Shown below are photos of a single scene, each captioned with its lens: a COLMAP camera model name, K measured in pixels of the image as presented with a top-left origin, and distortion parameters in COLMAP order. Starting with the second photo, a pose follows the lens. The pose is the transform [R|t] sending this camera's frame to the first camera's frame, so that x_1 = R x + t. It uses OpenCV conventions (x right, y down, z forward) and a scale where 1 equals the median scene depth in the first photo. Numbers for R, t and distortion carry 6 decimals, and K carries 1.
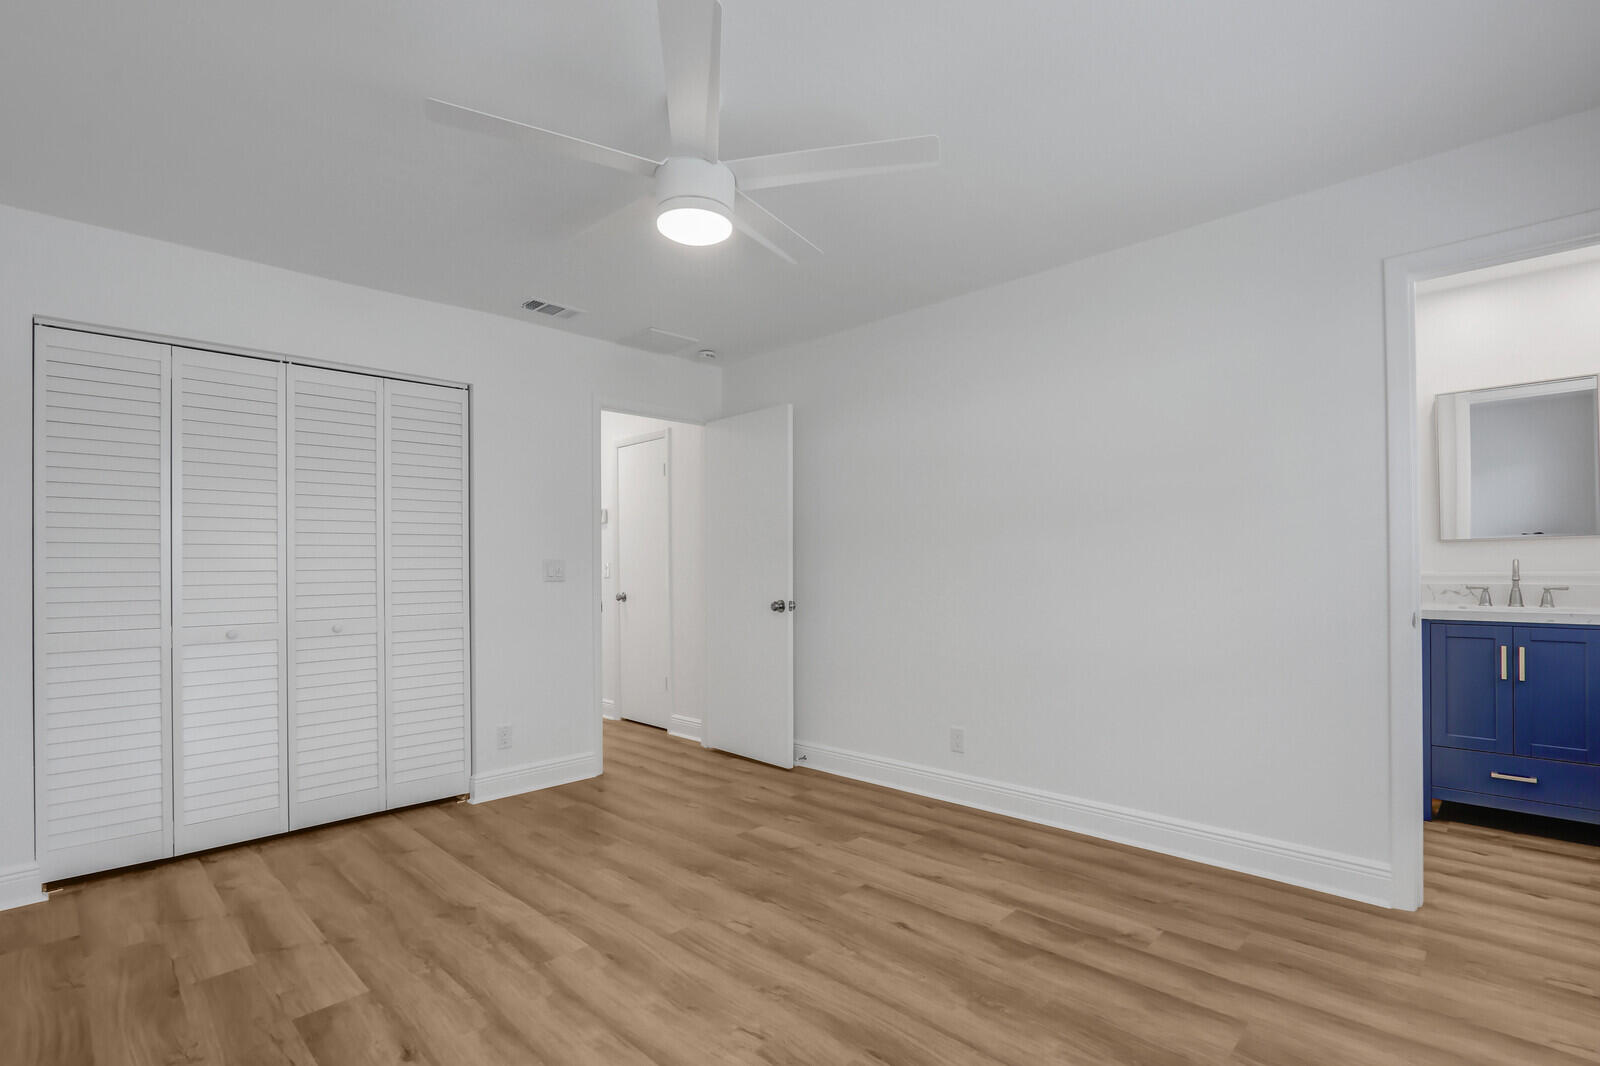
lens RADIAL K [[755.5, 0, 826.2], [0, 755.5, 559.9], [0, 0, 1]] dist [-0.017312, 0.000030]
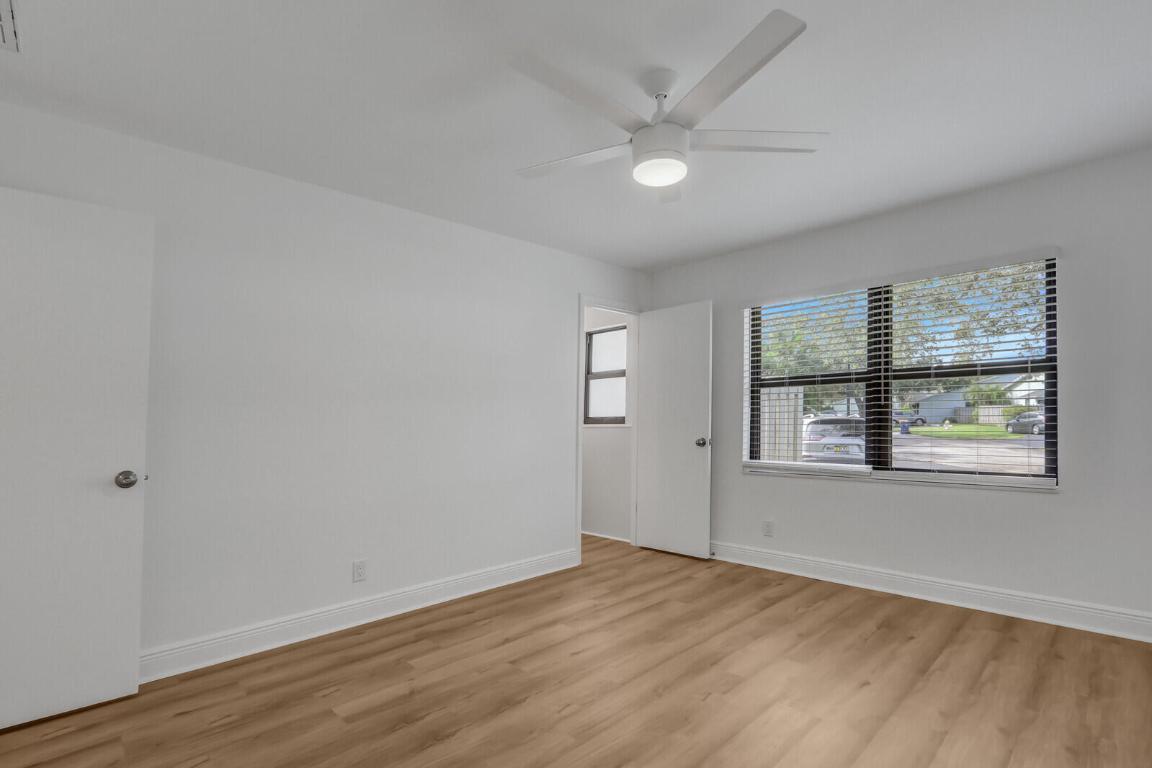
lens RADIAL K [[536.0, 0, 578.3], [0, 536.0, 398.9], [0, 0, 1]] dist [-0.013773, -0.000052]
pose [[0.048299, 0.049111, 0.997625, -0.810385], [0.005751, 0.998760, -0.049445, 0.012195], [-0.998816, 0.008125, 0.047957, 0.739839]]
